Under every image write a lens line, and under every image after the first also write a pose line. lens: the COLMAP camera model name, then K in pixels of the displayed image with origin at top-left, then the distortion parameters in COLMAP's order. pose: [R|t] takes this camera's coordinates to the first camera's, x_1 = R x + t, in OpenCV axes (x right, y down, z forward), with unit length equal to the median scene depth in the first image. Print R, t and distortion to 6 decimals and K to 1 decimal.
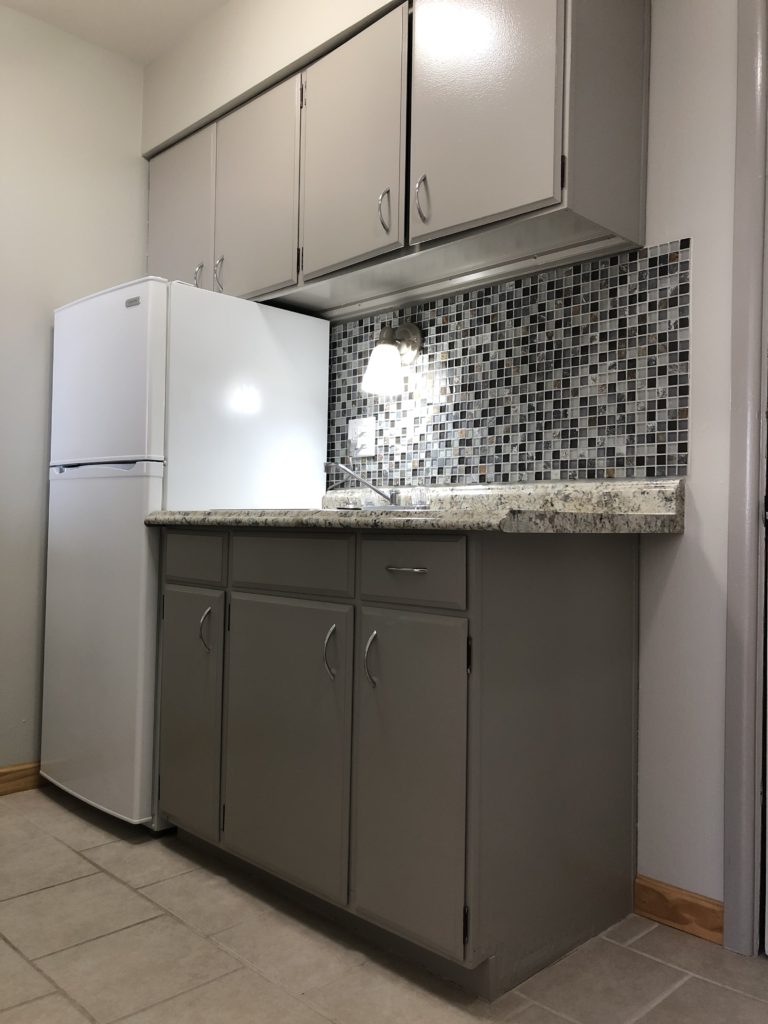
lens RADIAL K [[840.0, 0, 388.2], [0, 840.0, 509.4], [0, 0, 1]] dist [0.010642, 0.015307]
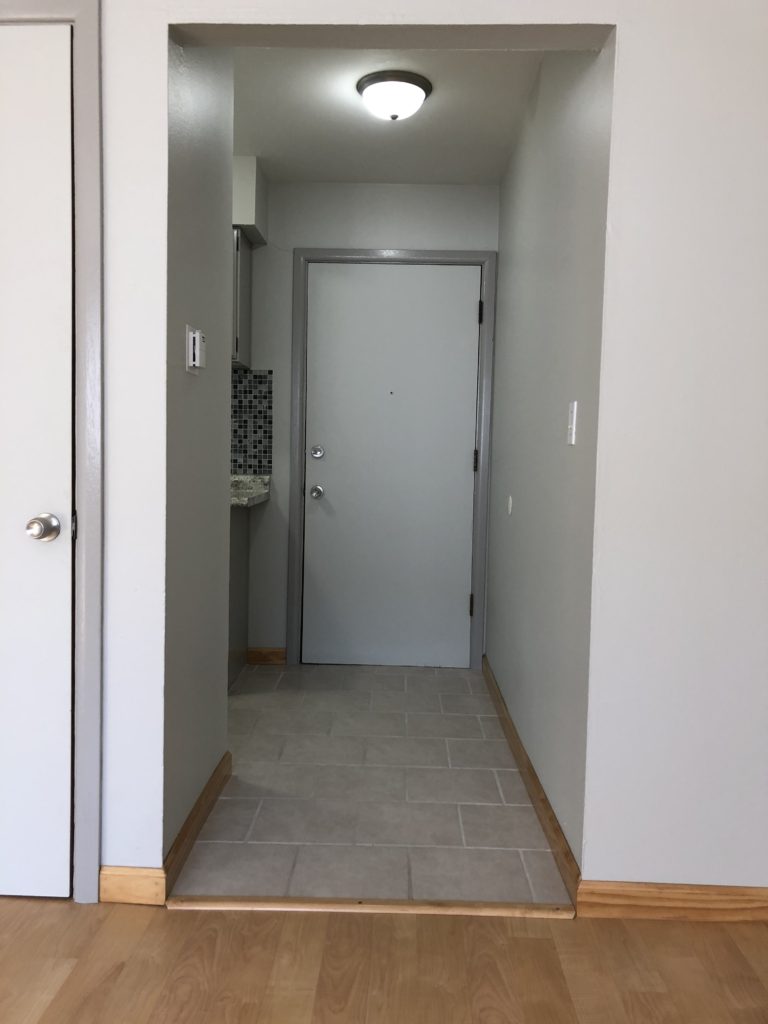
lens RADIAL K [[840.0, 0, 382.5], [0, 840.0, 511.9], [0, 0, 1]] dist [0.010642, 0.015307]
pose [[0.717222, -0.051320, 0.694953, -1.011997], [-0.021008, 0.995239, 0.095177, -0.158472], [-0.696528, -0.082862, 0.712729, -0.850513]]
